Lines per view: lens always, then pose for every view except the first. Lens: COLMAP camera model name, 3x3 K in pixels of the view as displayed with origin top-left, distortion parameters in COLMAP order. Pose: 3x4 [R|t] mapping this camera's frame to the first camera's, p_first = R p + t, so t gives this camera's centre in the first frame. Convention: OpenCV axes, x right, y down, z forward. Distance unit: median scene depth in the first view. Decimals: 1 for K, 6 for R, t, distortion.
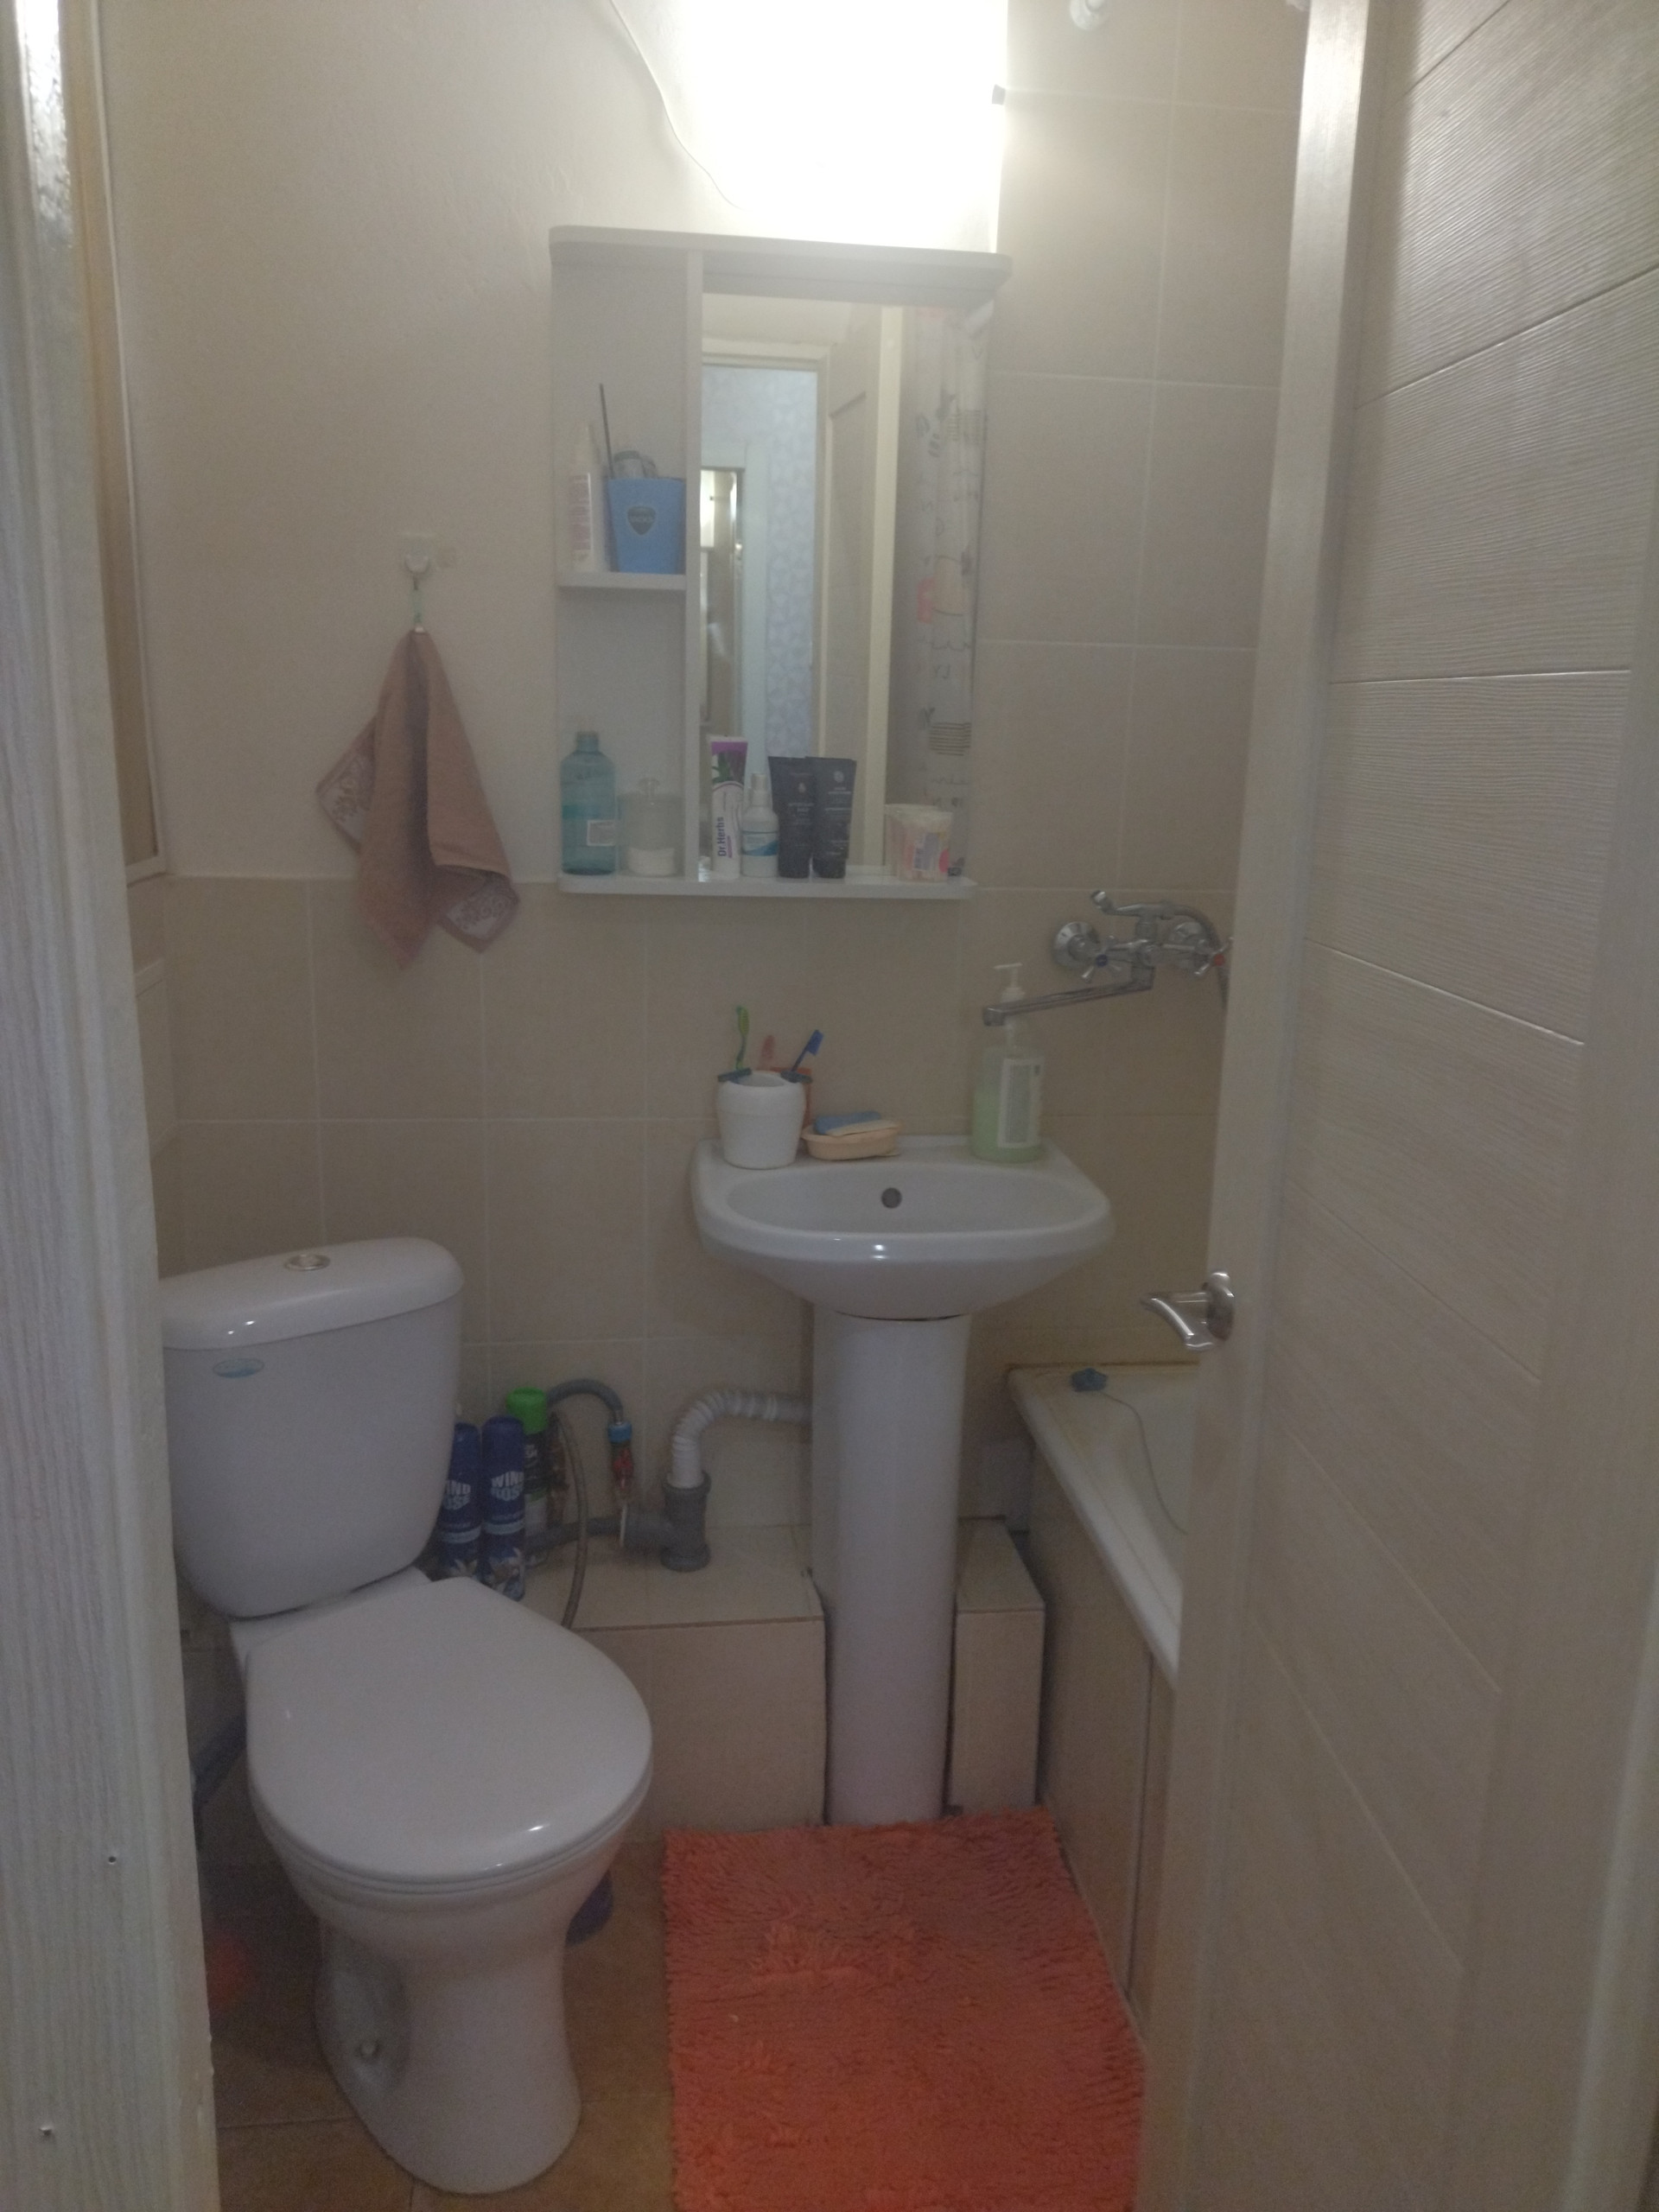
lens RADIAL K [[1667.1, 0, 844.7], [0, 1667.1, 1109.7], [0, 0, 1]] dist [0.111054, -0.168018]
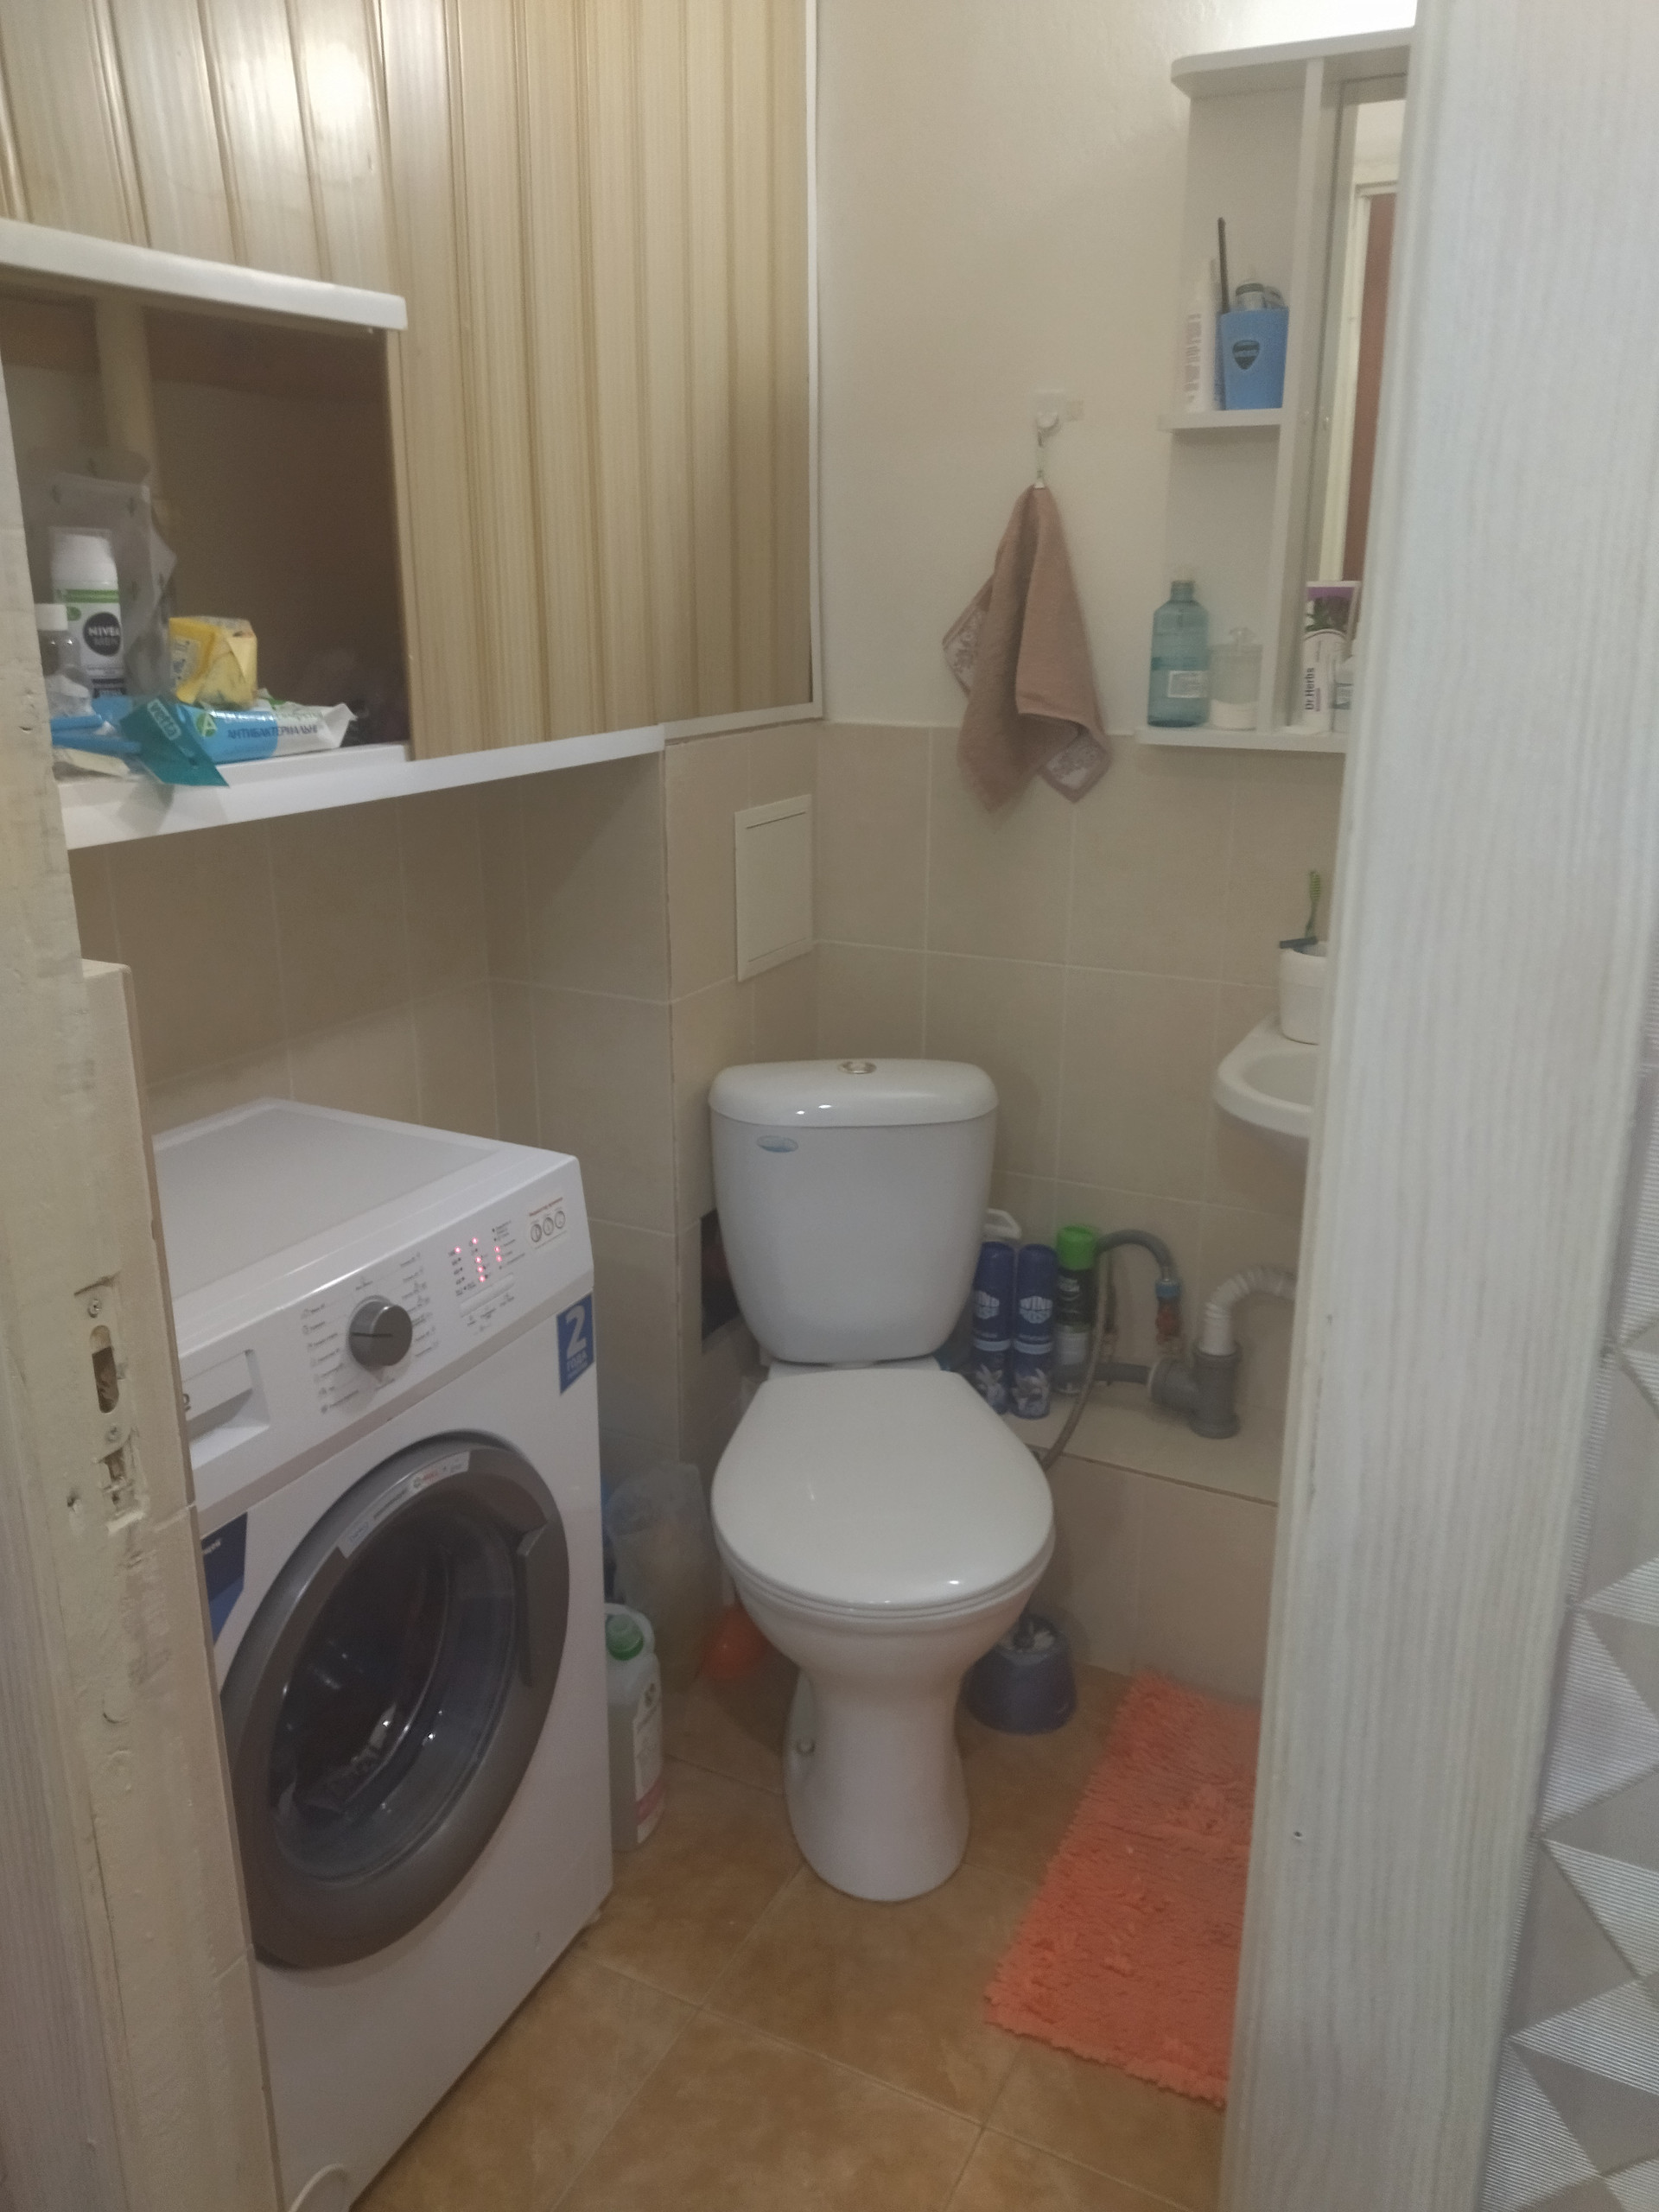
lens RADIAL K [[1667.1, 0, 844.7], [0, 1667.1, 1109.7], [0, 0, 1]] dist [0.111054, -0.168018]
pose [[0.839271, 0.145134, -0.523985, 0.243438], [-0.114181, 0.989272, 0.091124, 0.016377], [0.531588, -0.016649, 0.846839, 0.042945]]
